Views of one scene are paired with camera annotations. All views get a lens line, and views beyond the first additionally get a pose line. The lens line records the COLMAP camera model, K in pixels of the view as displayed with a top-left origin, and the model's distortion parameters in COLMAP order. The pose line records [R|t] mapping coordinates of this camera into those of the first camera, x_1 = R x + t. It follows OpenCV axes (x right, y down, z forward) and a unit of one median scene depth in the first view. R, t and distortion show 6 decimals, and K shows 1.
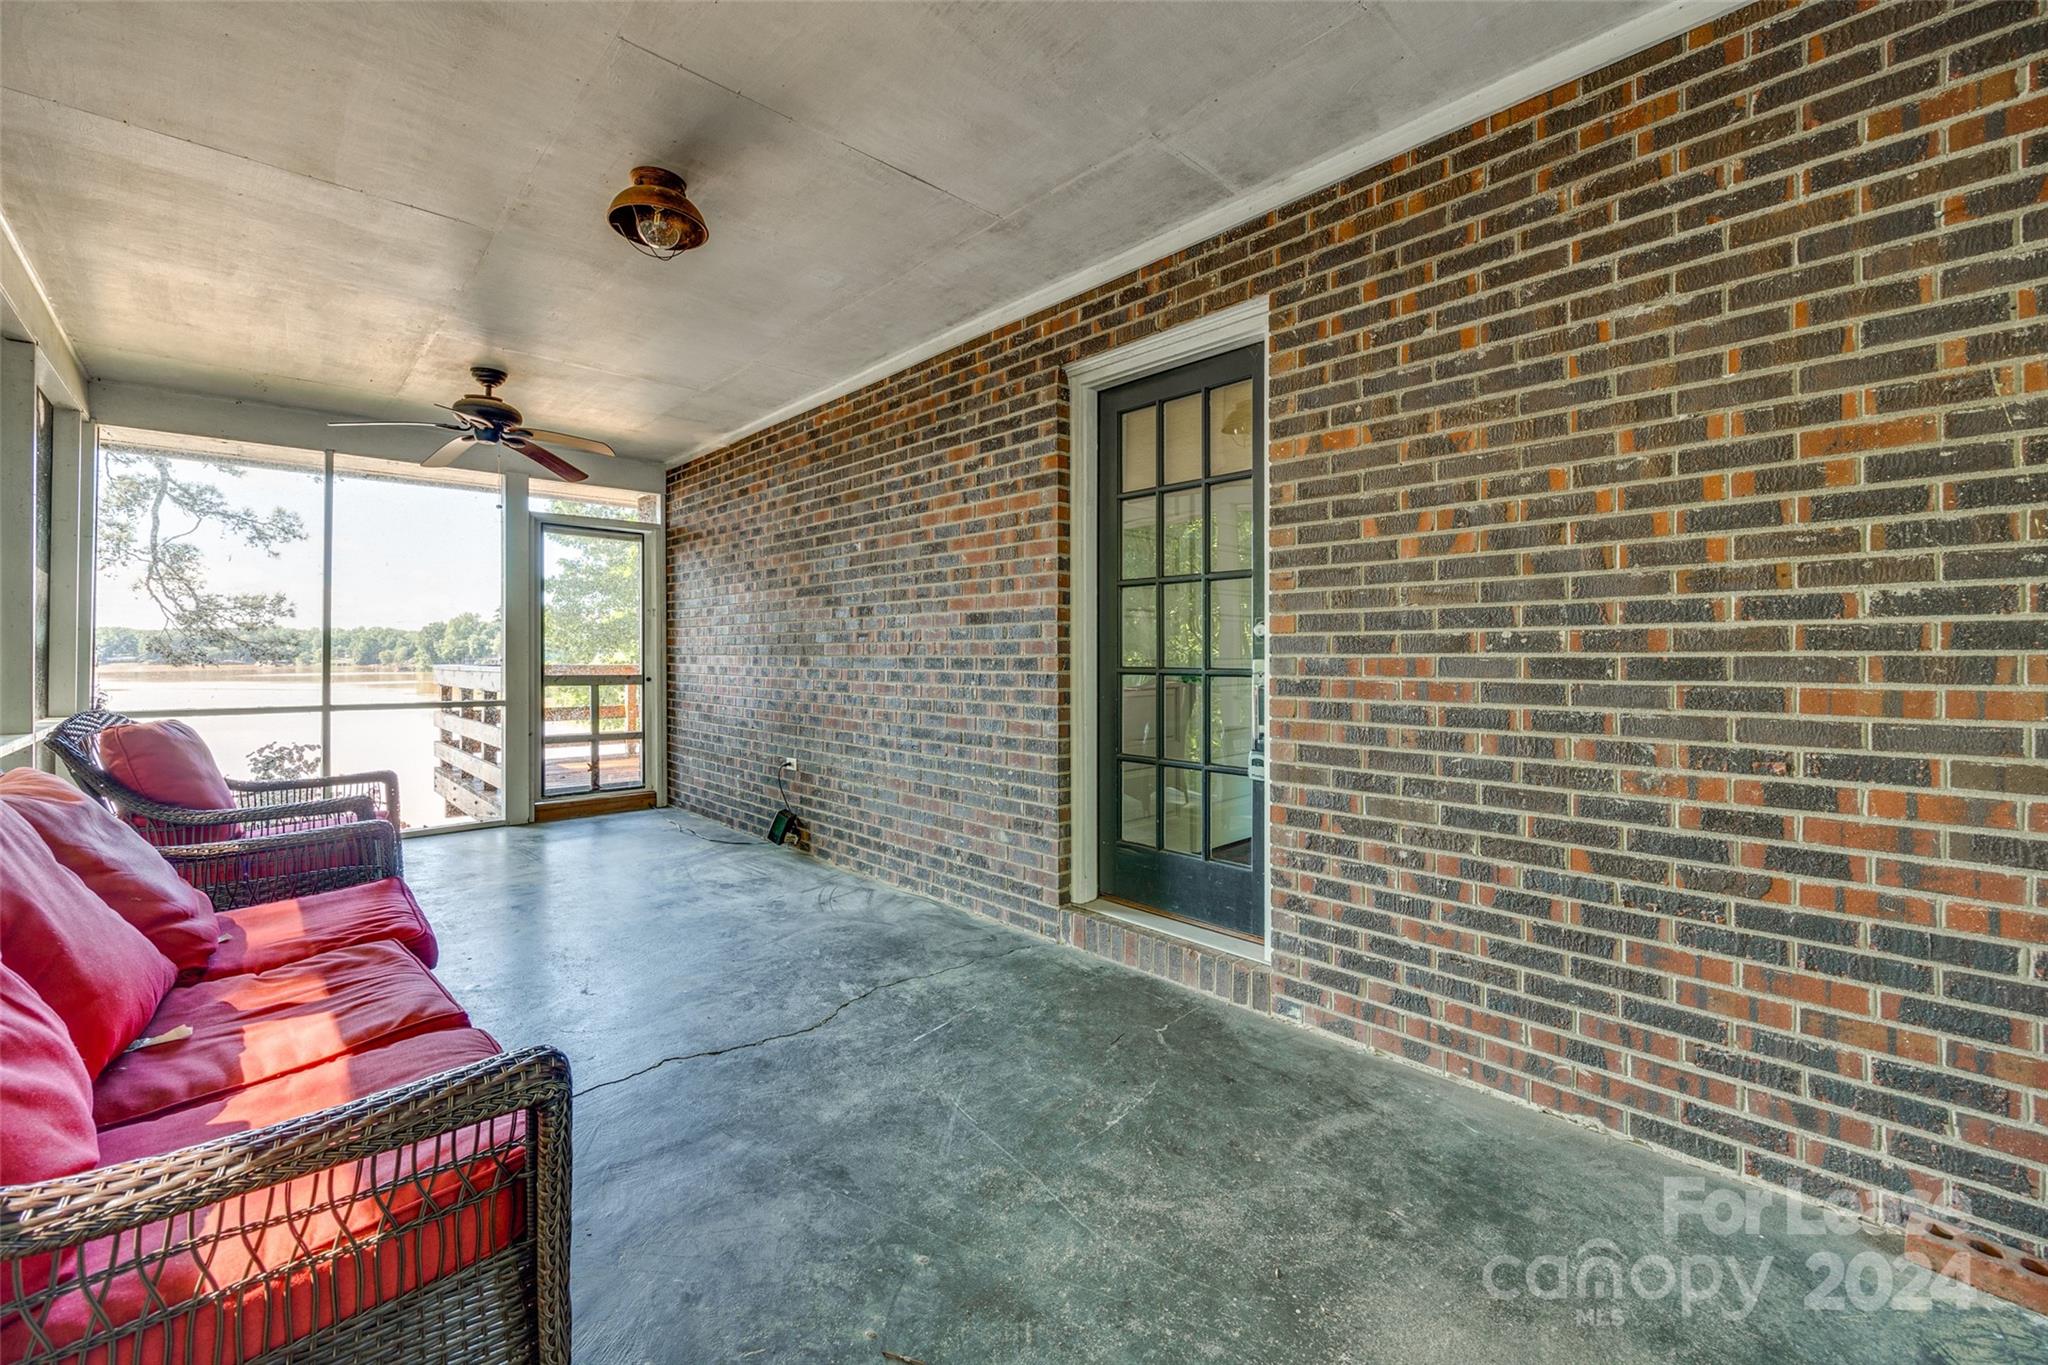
lens RADIAL K [[830.5, 0, 1025.1], [0, 830.5, 668.3], [0, 0, 1]] dist [-0.002148, 0.000056]
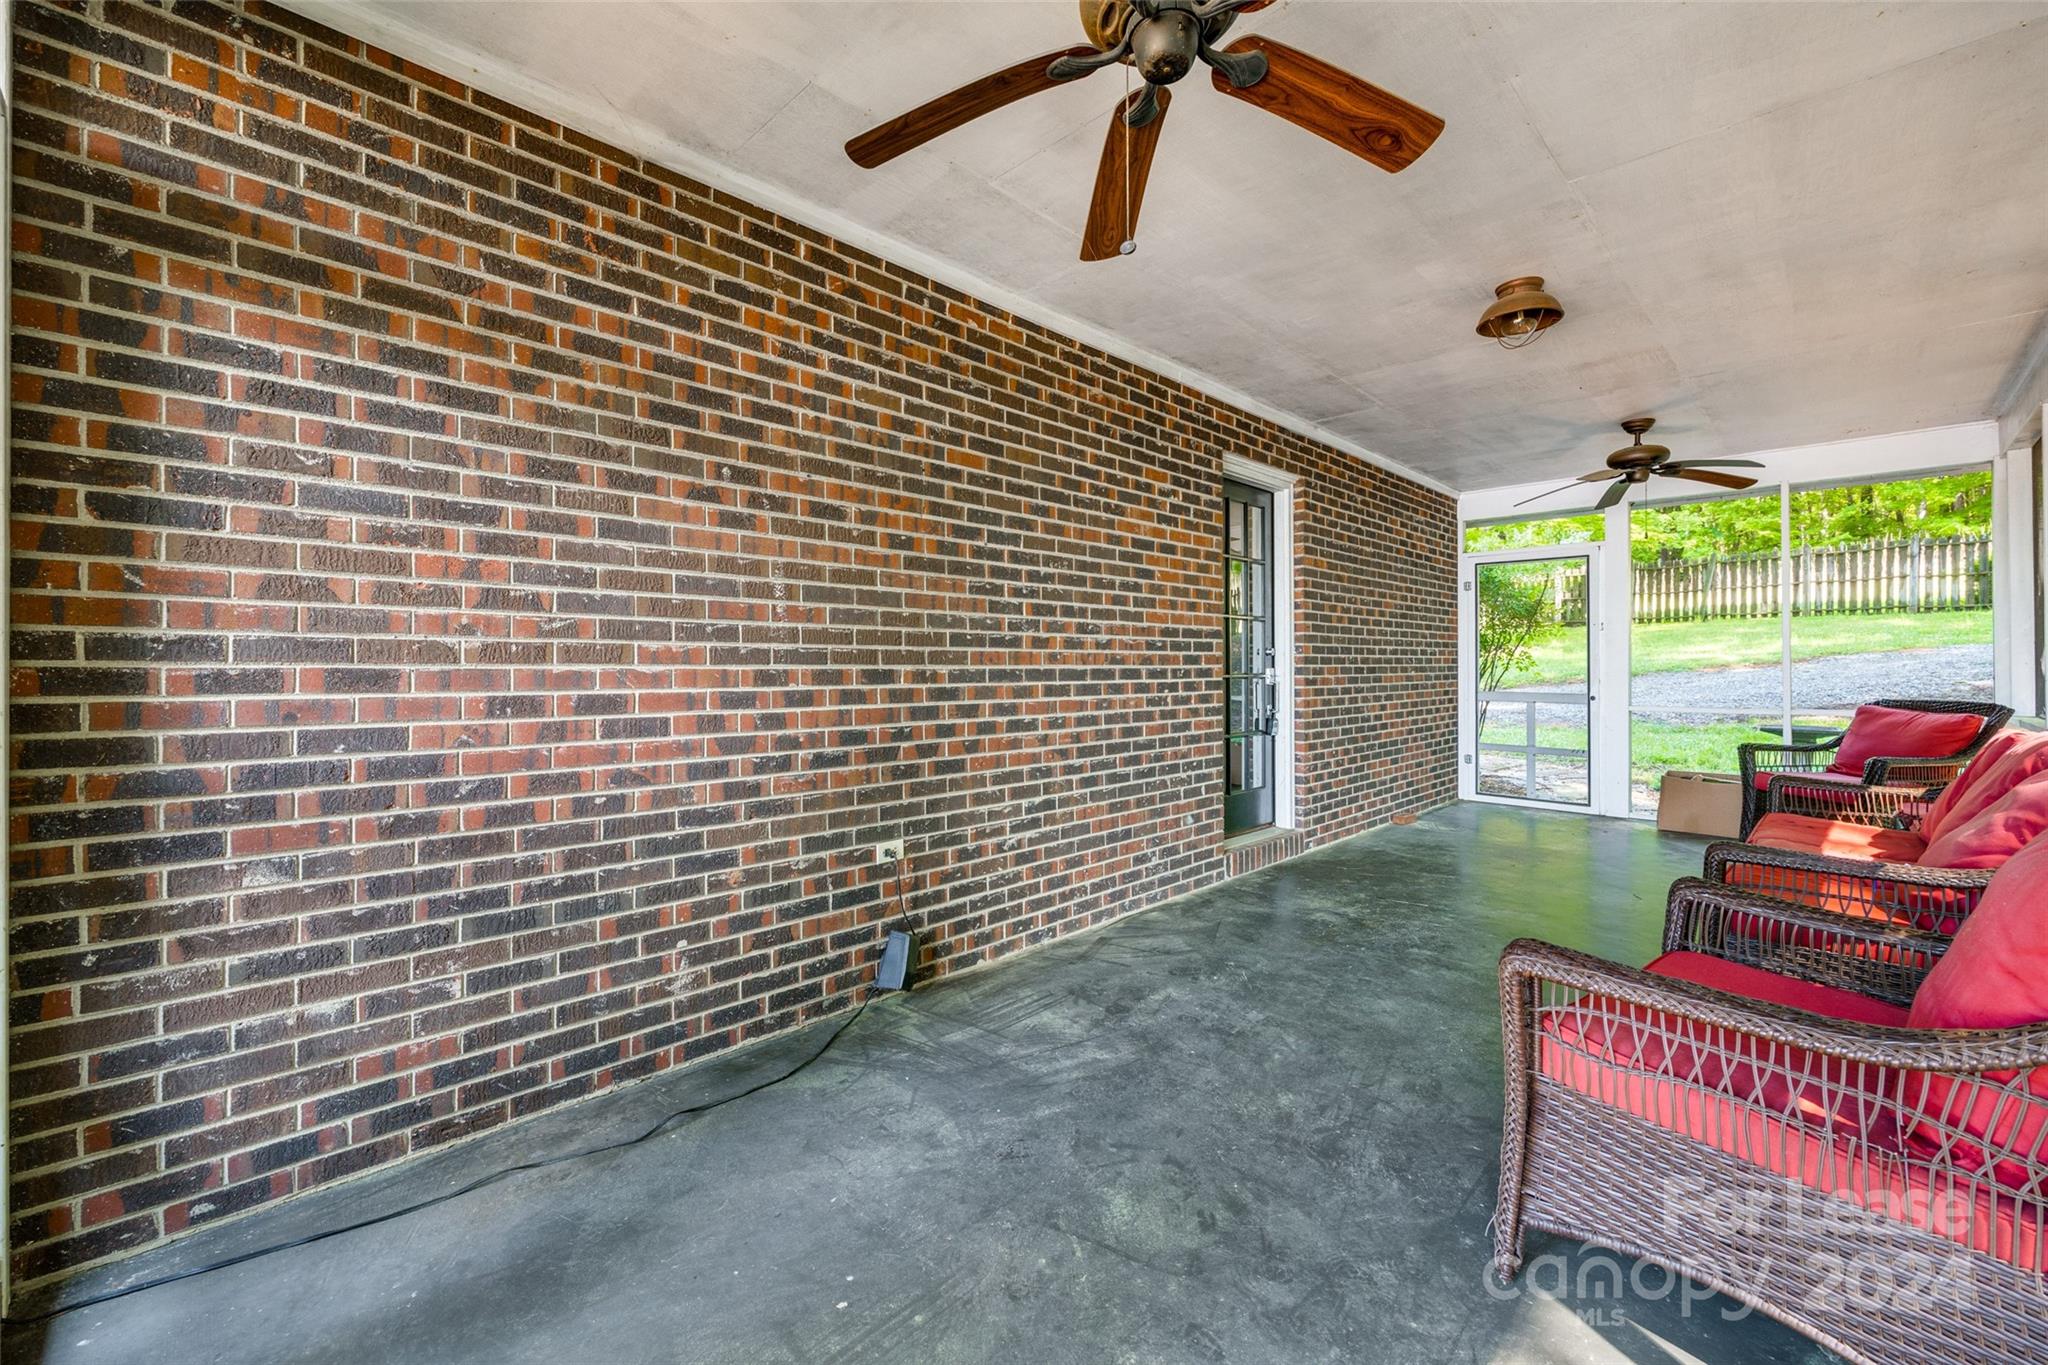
lens RADIAL K [[830.5, 0, 1025.0], [0, 830.5, 669.0], [0, 0, 1]] dist [-0.002148, 0.000056]
pose [[-0.026738, -0.006746, 0.999620, -1.165601], [0.011780, 0.999906, 0.007063, -0.021711], [-0.999573, 0.011964, -0.026656, 1.231075]]
